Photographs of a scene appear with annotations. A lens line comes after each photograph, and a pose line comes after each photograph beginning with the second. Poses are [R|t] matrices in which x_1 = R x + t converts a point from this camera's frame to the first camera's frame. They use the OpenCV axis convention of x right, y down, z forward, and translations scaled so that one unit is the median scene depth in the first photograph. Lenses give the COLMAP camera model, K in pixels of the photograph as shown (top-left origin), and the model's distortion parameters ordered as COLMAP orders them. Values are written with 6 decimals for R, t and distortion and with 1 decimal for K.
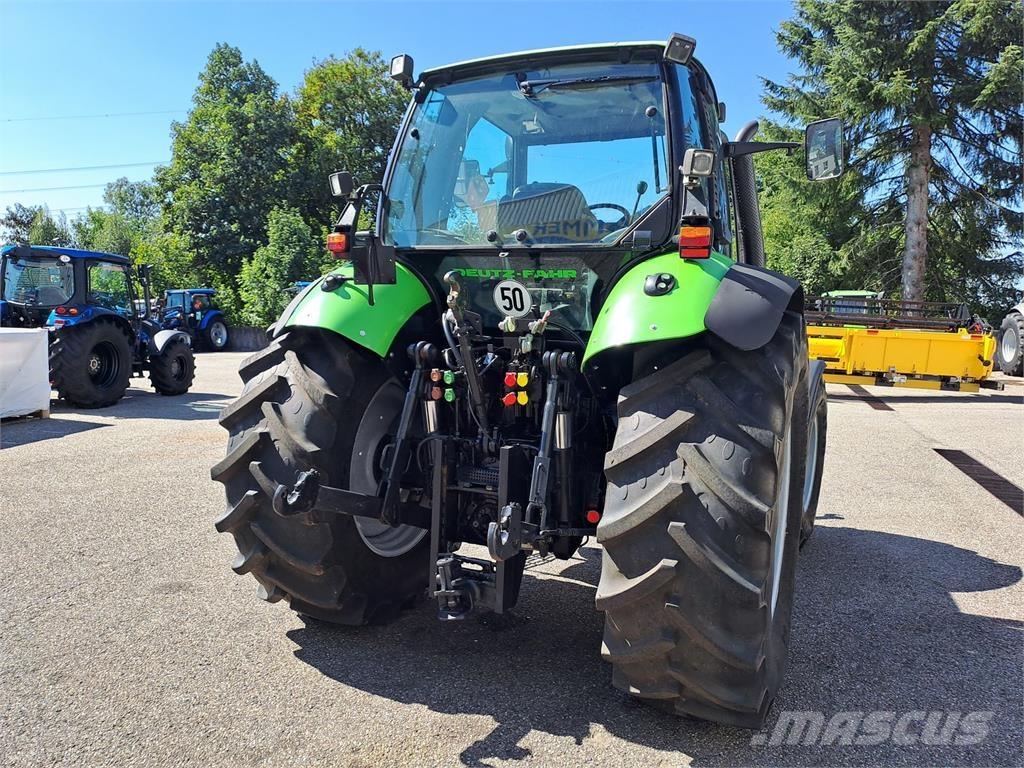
lens RADIAL K [[755.6, 0, 498.7], [0, 755.6, 381.1], [0, 0, 1]] dist [0.076081, -0.081159]
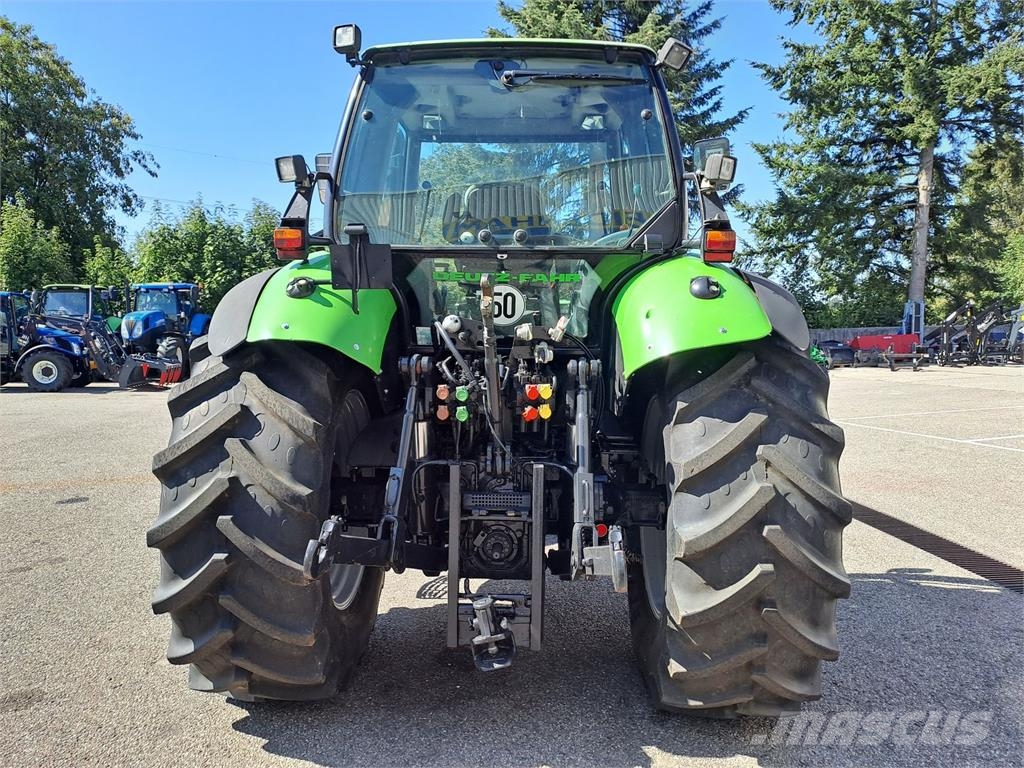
lens RADIAL K [[755.6, 0, 498.7], [0, 755.6, 381.1], [0, 0, 1]] dist [0.076081, -0.081159]
pose [[0.918124, -0.049034, 0.393248, -0.356577], [0.054352, 0.998519, -0.002392, -0.014788], [-0.392548, 0.023570, 0.919429, 0.162429]]
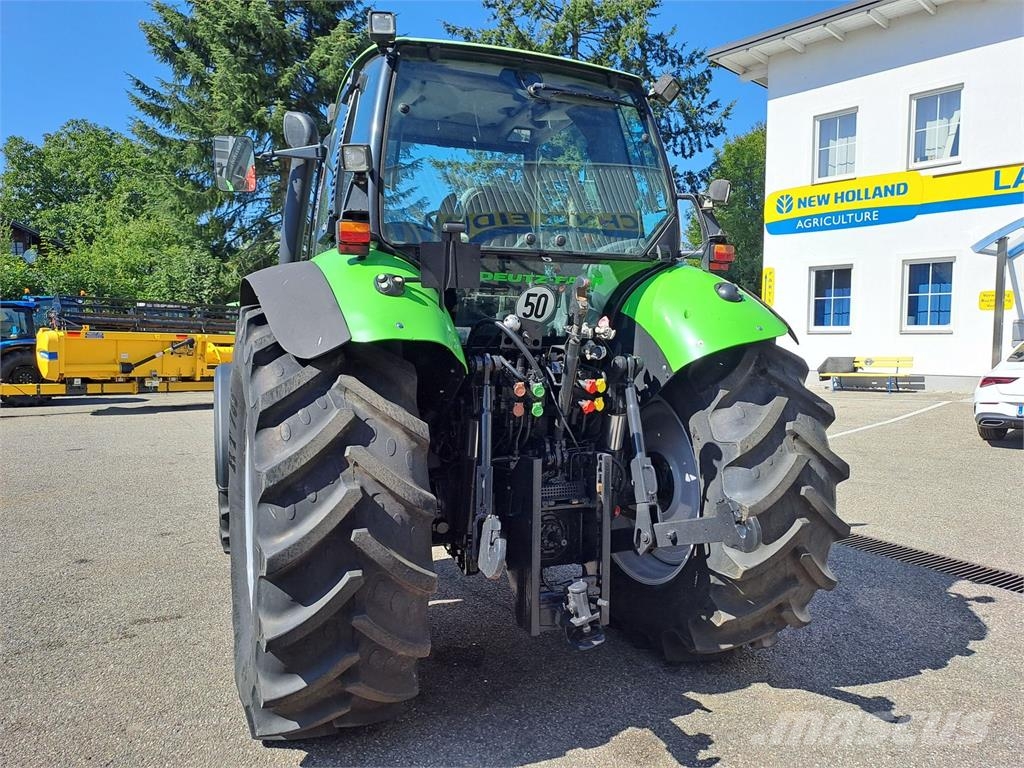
lens RADIAL K [[755.6, 0, 498.7], [0, 755.6, 381.1], [0, 0, 1]] dist [0.076081, -0.081159]
pose [[0.659392, -0.072360, 0.748309, -0.749594], [0.083153, 0.996270, 0.023064, -0.039541], [-0.747186, 0.047016, 0.662950, 0.407590]]
